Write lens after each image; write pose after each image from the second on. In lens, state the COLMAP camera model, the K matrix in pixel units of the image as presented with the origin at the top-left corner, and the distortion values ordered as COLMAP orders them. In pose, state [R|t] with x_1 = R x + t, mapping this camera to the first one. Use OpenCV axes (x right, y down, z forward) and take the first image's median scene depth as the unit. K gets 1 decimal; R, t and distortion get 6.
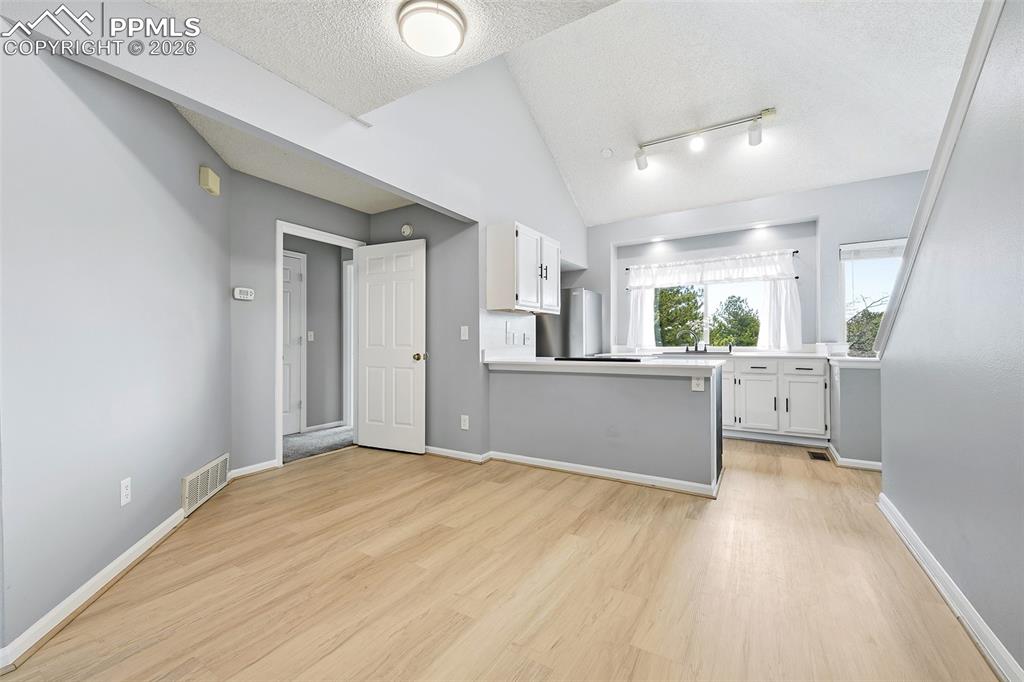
lens RADIAL K [[420.2, 0, 514.0], [0, 420.2, 340.3], [0, 0, 1]] dist [-0.017407, 0.000417]
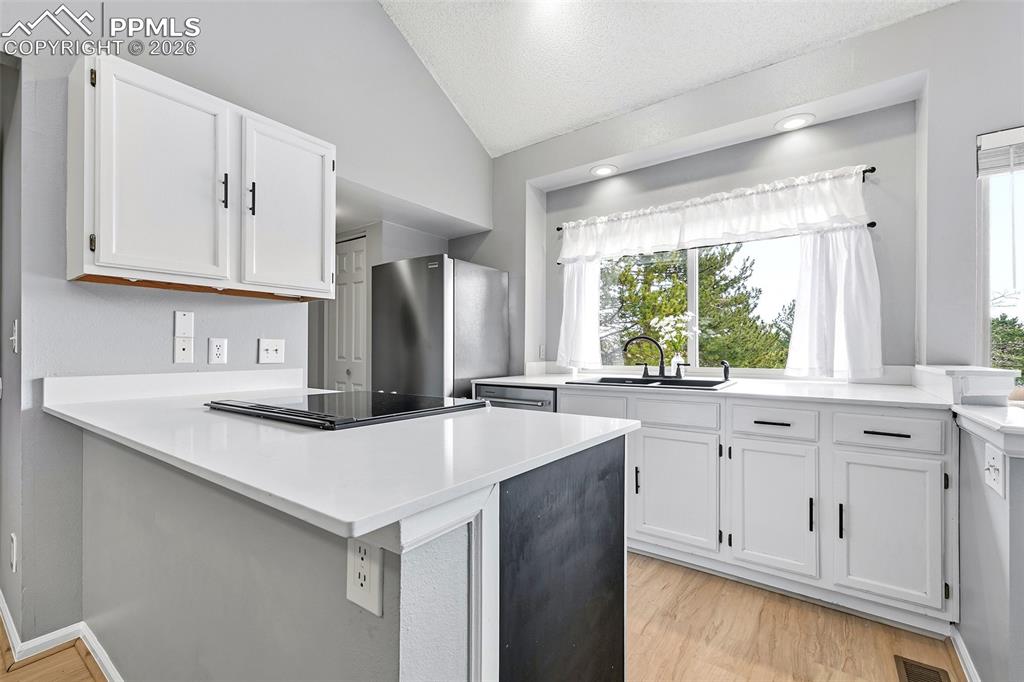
lens RADIAL K [[453.3, 0, 518.6], [0, 453.3, 347.0], [0, 0, 1]] dist [-0.004145, -0.001446]
pose [[0.997194, 0.008638, -0.074360, 0.327577], [-0.008770, 0.999960, -0.001448, -0.008557], [0.074344, 0.002096, 0.997230, 0.472220]]
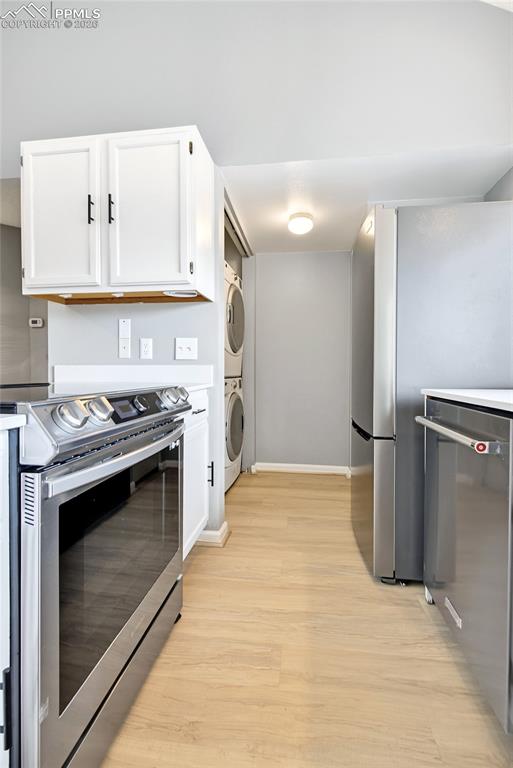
lens RADIAL K [[339.9, 0, 257.6], [0, 339.9, 375.8], [0, 0, 1]] dist [-0.004145, -0.001446]
pose [[0.391847, 0.029558, -0.919556, 0.442082], [-0.003579, 0.999525, 0.030603, 0.018479], [0.920024, -0.008700, 0.391767, 0.874470]]
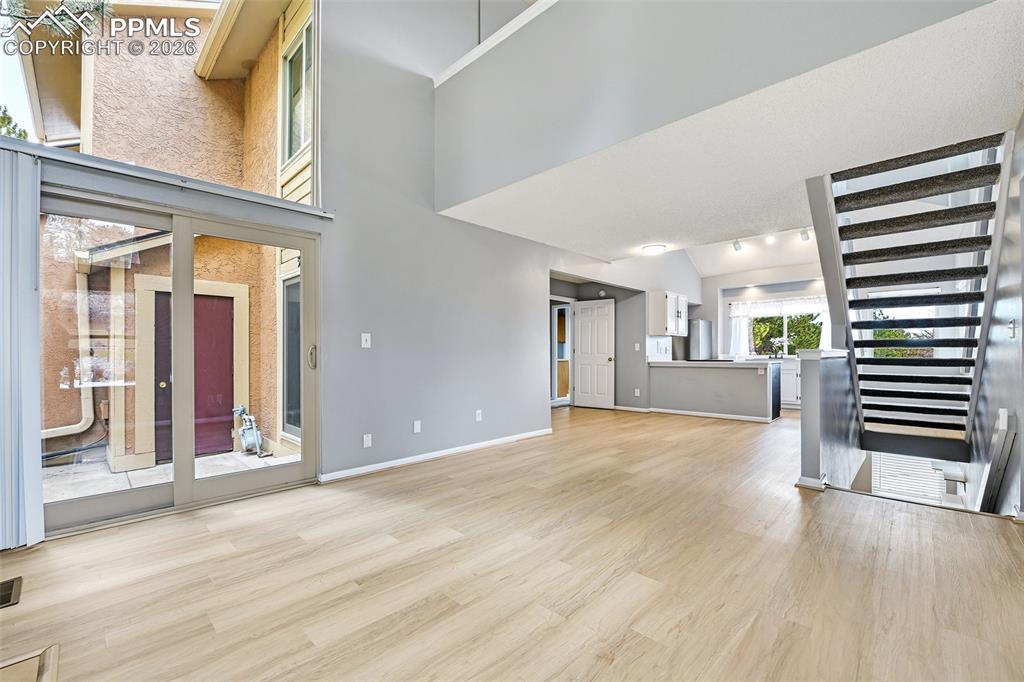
lens RADIAL K [[420.2, 0, 508.2], [0, 420.2, 345.5], [0, 0, 1]] dist [-0.017407, 0.000417]
pose [[0.970848, -0.003489, -0.239670, -0.192156], [0.001172, 0.999951, -0.009809, -0.005625], [0.239693, 0.009242, 0.970805, -0.862139]]
